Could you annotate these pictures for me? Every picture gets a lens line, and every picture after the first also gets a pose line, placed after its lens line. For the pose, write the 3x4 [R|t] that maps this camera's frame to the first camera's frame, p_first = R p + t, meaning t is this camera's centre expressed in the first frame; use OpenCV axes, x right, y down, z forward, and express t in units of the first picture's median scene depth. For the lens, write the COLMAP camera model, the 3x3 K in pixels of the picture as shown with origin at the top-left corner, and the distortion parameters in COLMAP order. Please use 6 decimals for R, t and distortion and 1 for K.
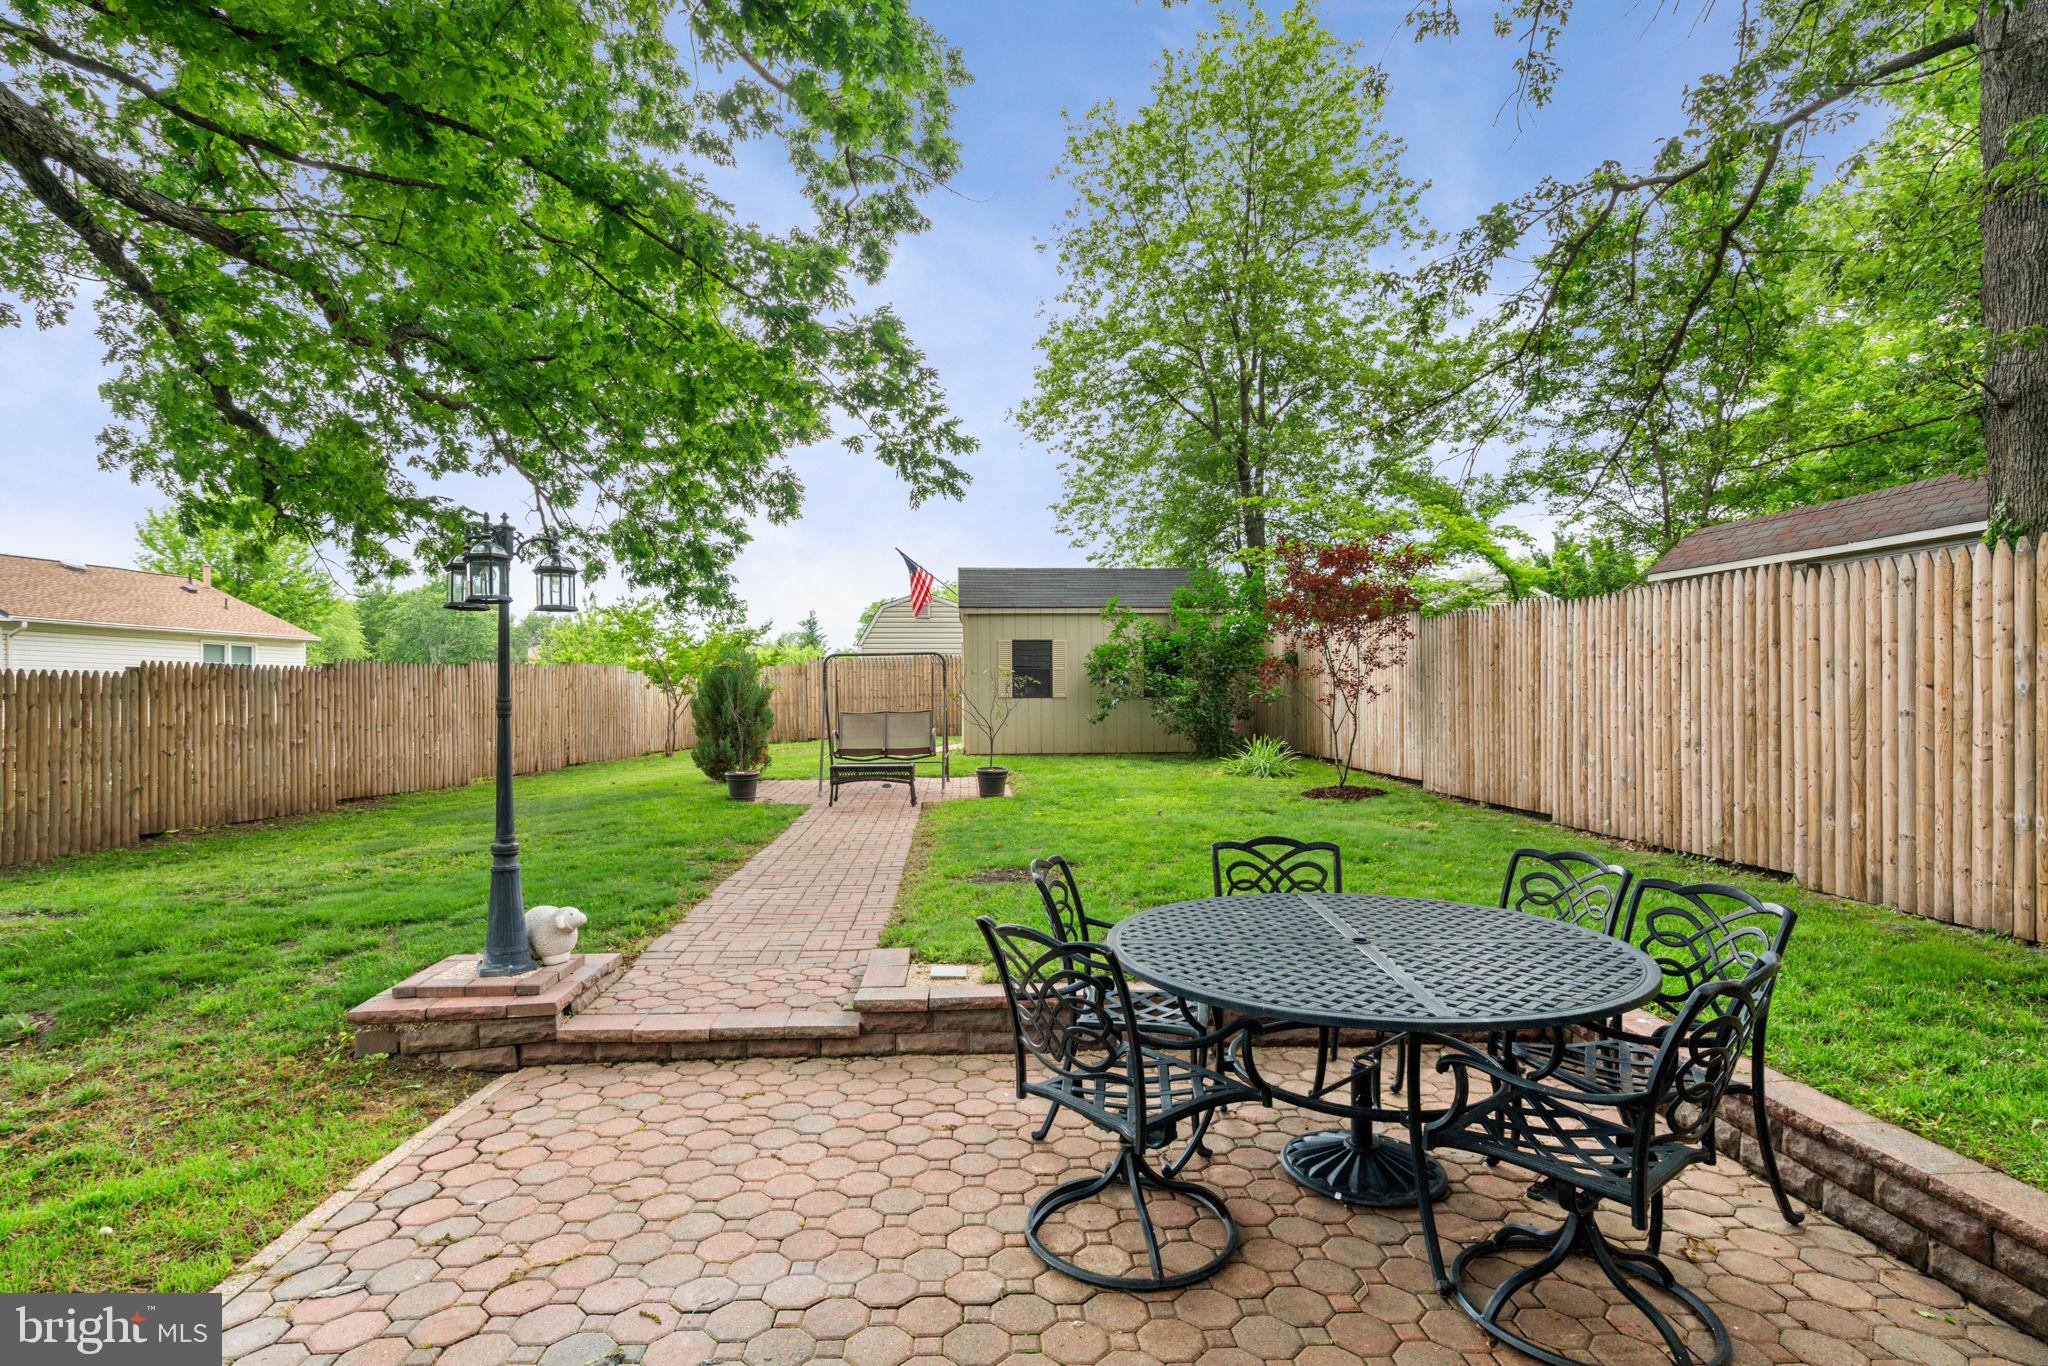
lens RADIAL K [[992.7, 0, 1019.9], [0, 992.7, 694.5], [0, 0, 1]] dist [-0.000659, 0.000167]
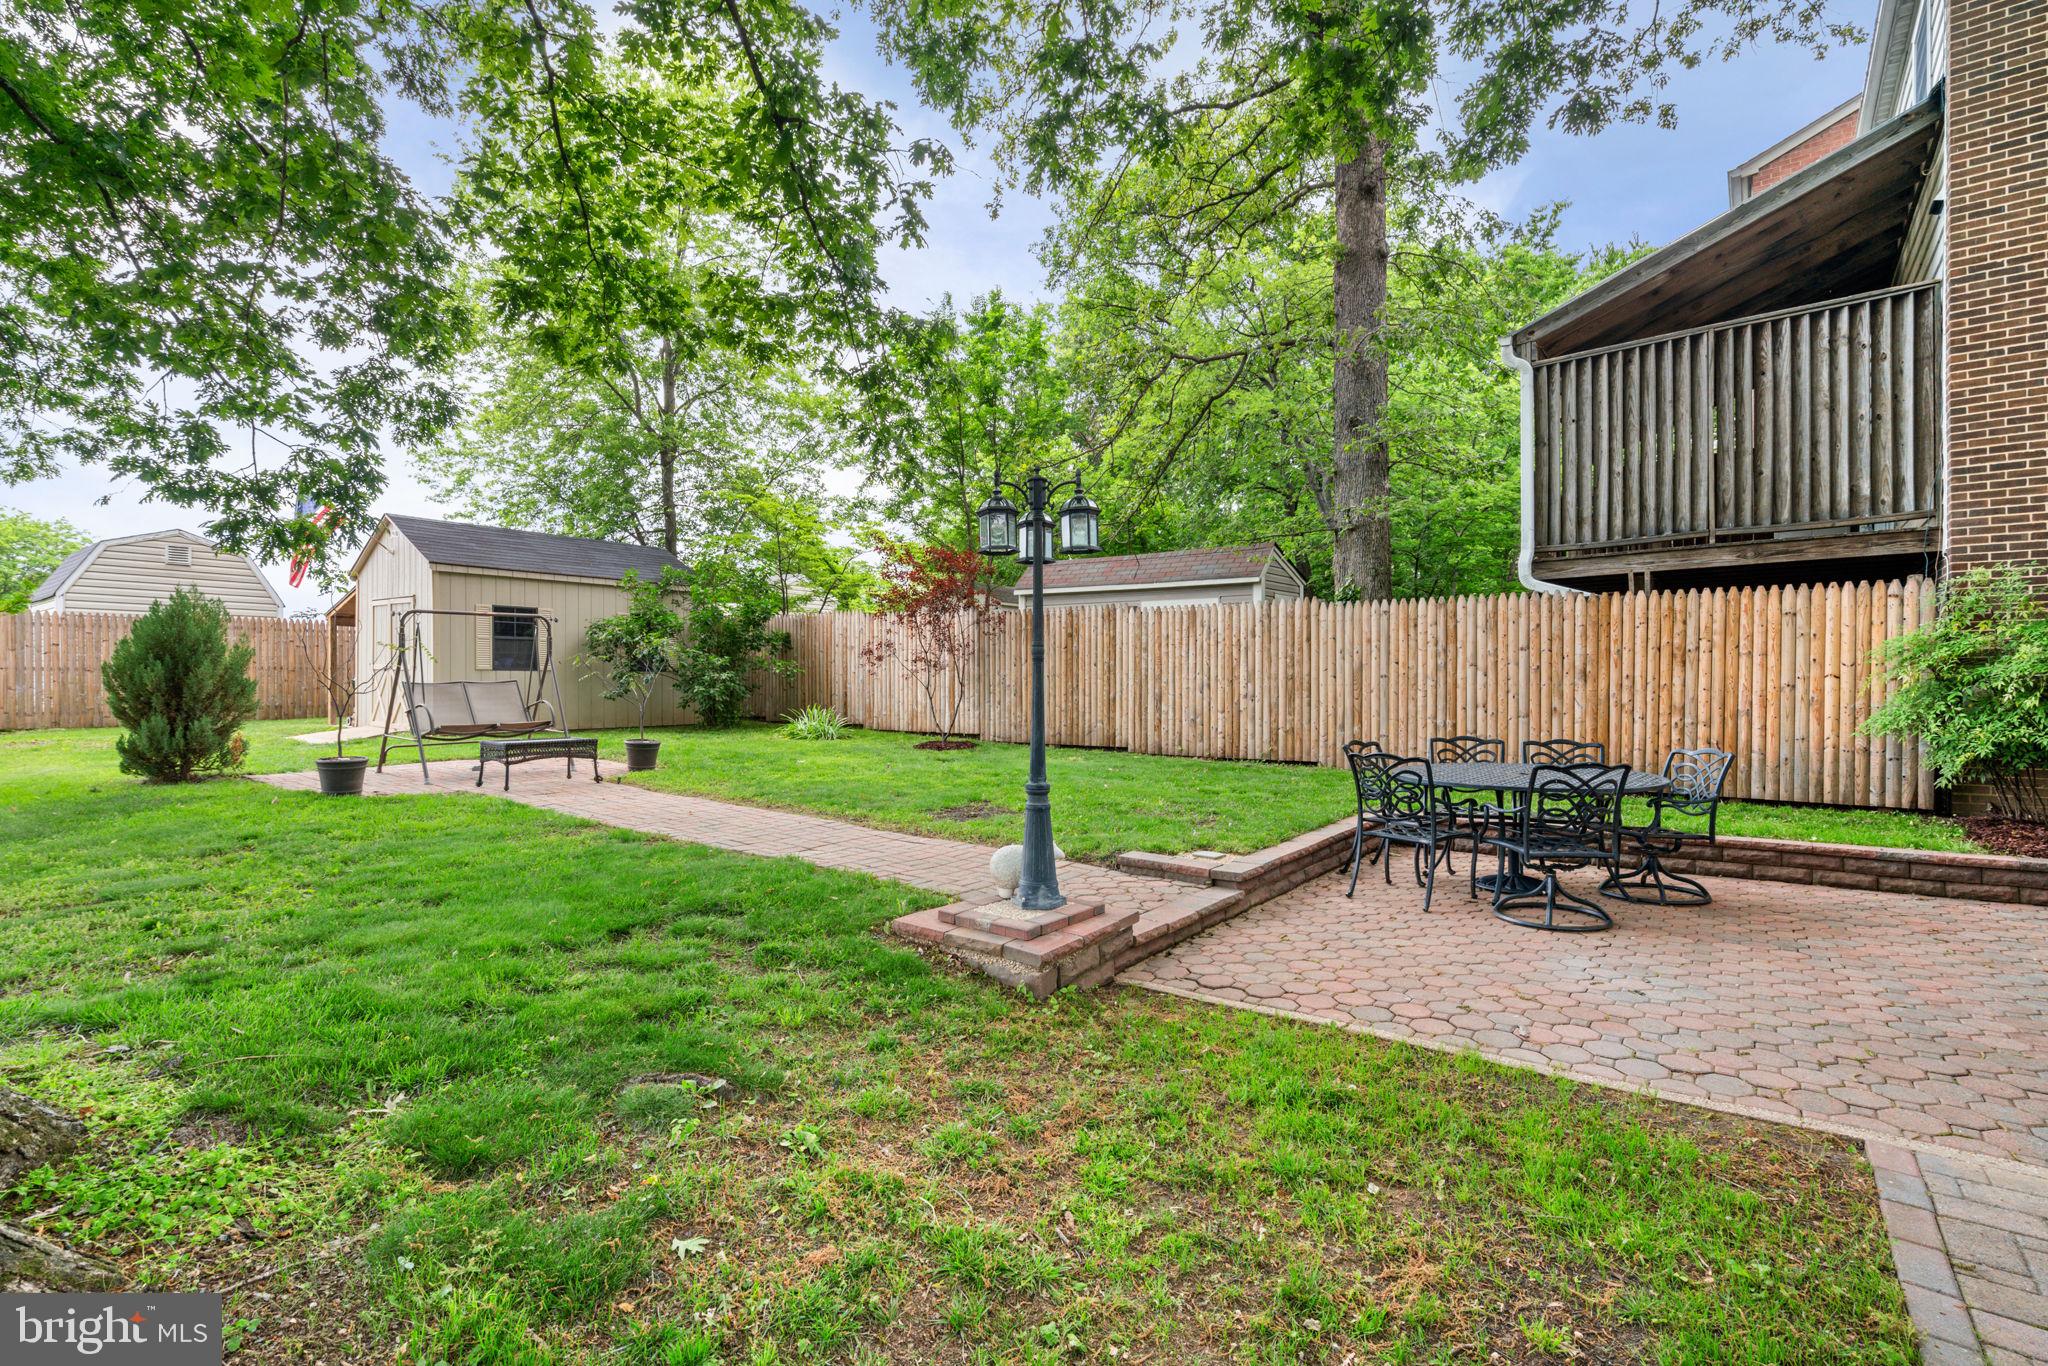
lens RADIAL K [[935.2, 0, 1014.5], [0, 935.2, 679.1], [0, 0, 1]] dist [-0.005899, 0.001248]
pose [[0.655792, 0.004376, 0.754929, -0.944386], [-0.006195, 0.999981, -0.000415, 0.026372], [-0.754916, -0.004405, 0.655807, 0.266608]]
